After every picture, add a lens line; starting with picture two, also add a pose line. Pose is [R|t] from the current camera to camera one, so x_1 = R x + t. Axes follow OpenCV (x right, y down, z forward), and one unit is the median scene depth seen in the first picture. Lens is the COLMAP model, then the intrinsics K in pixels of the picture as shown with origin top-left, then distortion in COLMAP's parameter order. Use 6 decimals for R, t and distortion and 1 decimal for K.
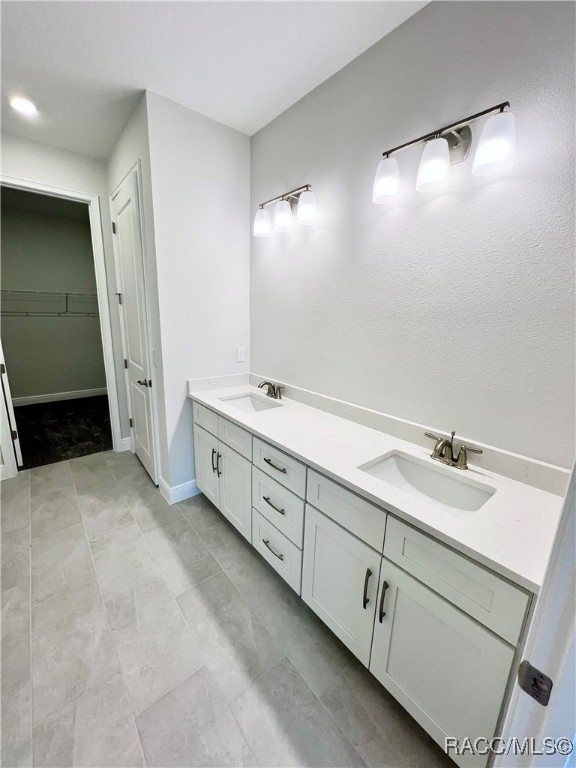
lens RADIAL K [[306.5, 0, 287.2], [0, 306.5, 381.8], [0, 0, 1]] dist [-0.001857, 0.000193]
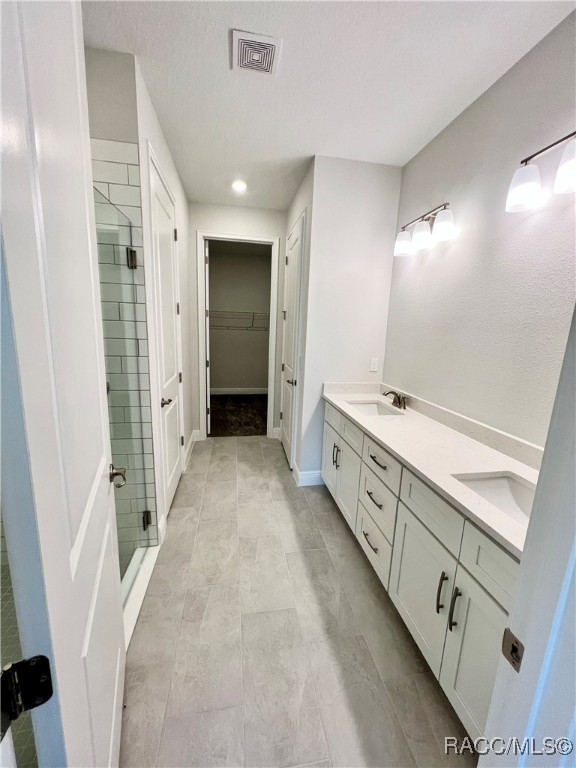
lens RADIAL K [[306.5, 0, 287.2], [0, 306.5, 381.8], [0, 0, 1]] dist [-0.001857, 0.000193]
pose [[0.869371, 0.093396, -0.485254, 0.128645], [-0.120761, 0.992358, -0.025357, 0.039181], [0.479177, 0.080644, 0.874006, -0.094169]]
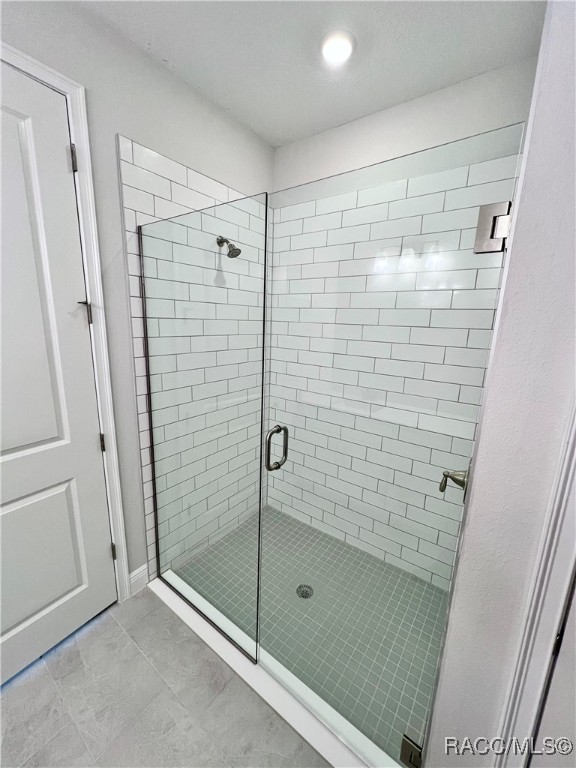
lens RADIAL K [[306.5, 0, 287.2], [0, 306.5, 381.8], [0, 0, 1]] dist [-0.001857, 0.000193]
pose [[-0.966903, -0.011969, -0.254864, -0.317034], [-0.116339, 0.909698, 0.398642, -0.191406], [0.227078, 0.415098, -0.880982, 0.638612]]
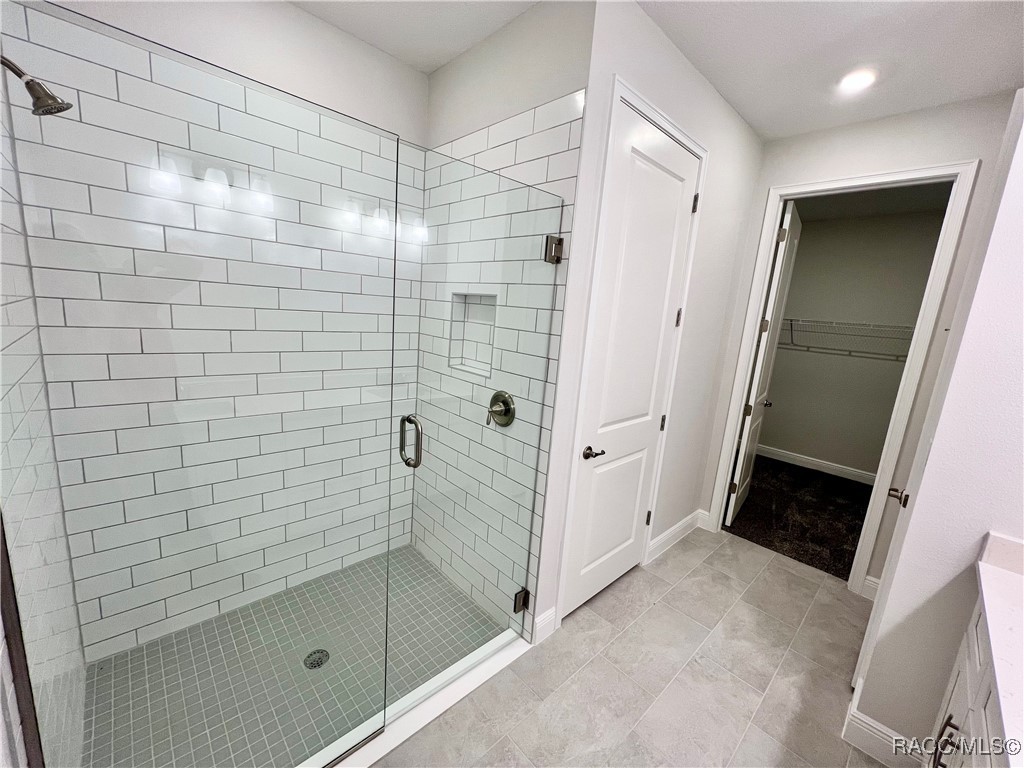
lens RADIAL K [[408.6, 0, 509.0], [0, 408.6, 385.7], [0, 0, 1]] dist [-0.001857, 0.000193]
pose [[0.062843, 0.163995, -0.984457, 0.160230], [-0.296334, 0.944988, 0.138504, -0.081004], [0.953015, 0.283024, 0.107983, 0.267094]]
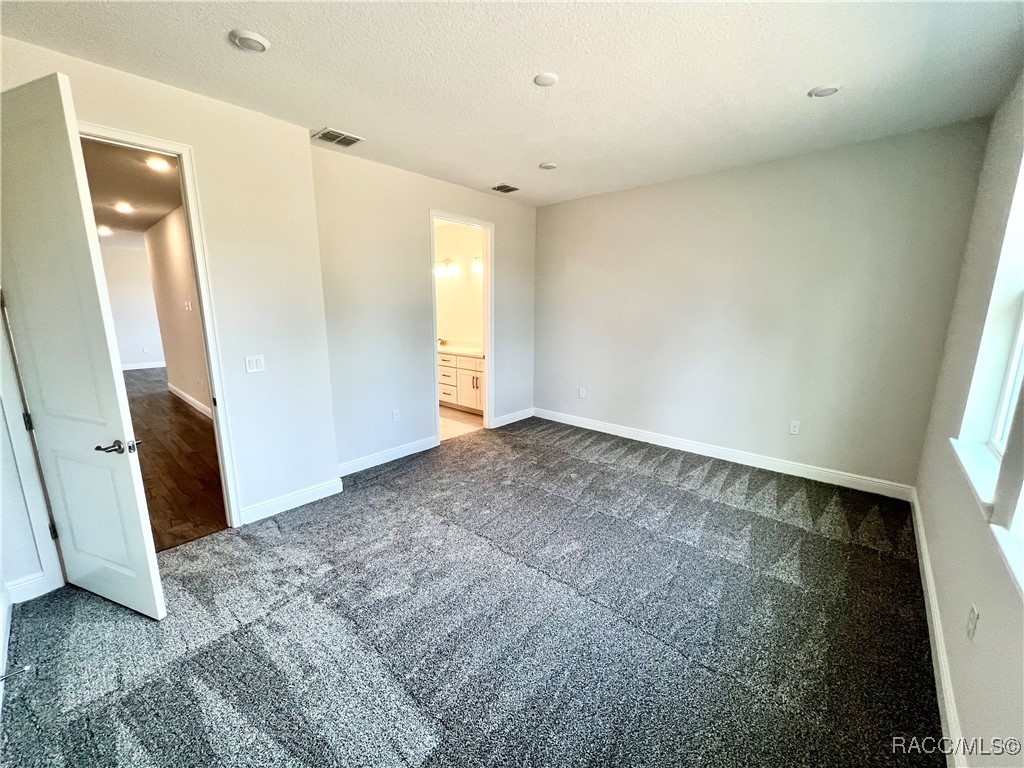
lens RADIAL K [[408.6, 0, 509.0], [0, 408.6, 385.7], [0, 0, 1]] dist [-0.001857, 0.000193]
pose [[0.988259, -0.058348, 0.141207, -0.005521], [0.062146, 0.997810, -0.022634, 0.449897], [-0.139577, 0.031144, 0.989721, -2.048237]]
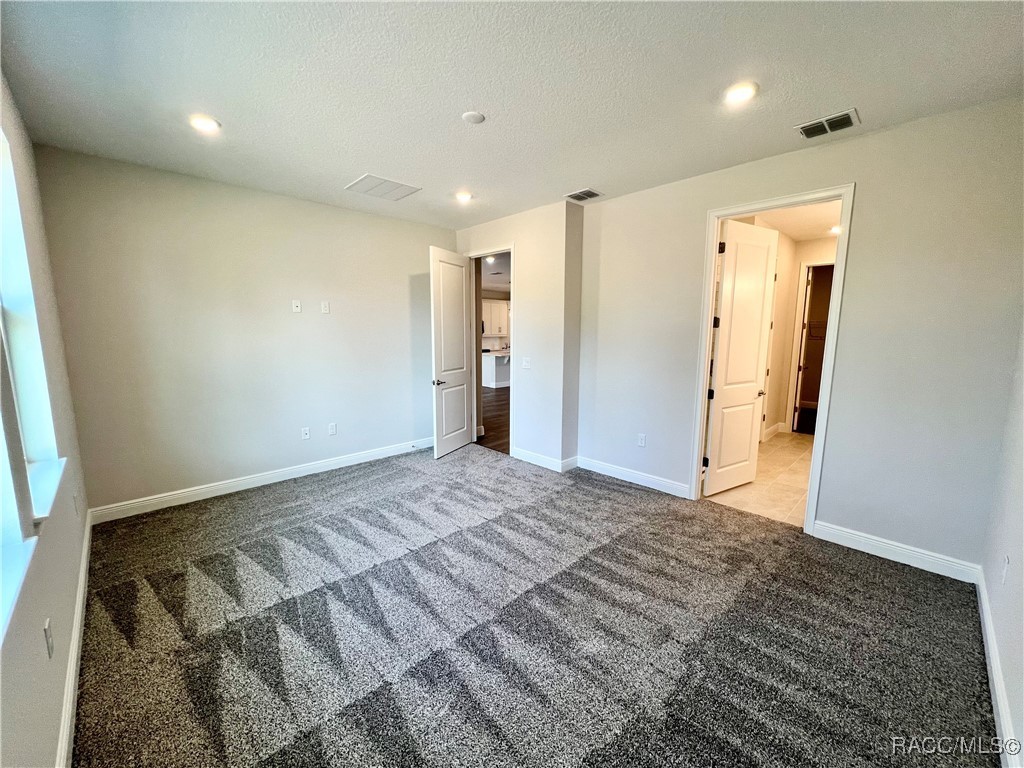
lens RADIAL K [[408.6, 0, 509.0], [0, 408.6, 385.7], [0, 0, 1]] dist [-0.001857, 0.000193]
pose [[0.076783, 0.107045, -0.991285, 1.450985], [-0.222348, 0.971021, 0.087634, 0.252710], [0.971939, 0.213682, 0.098359, -0.937292]]
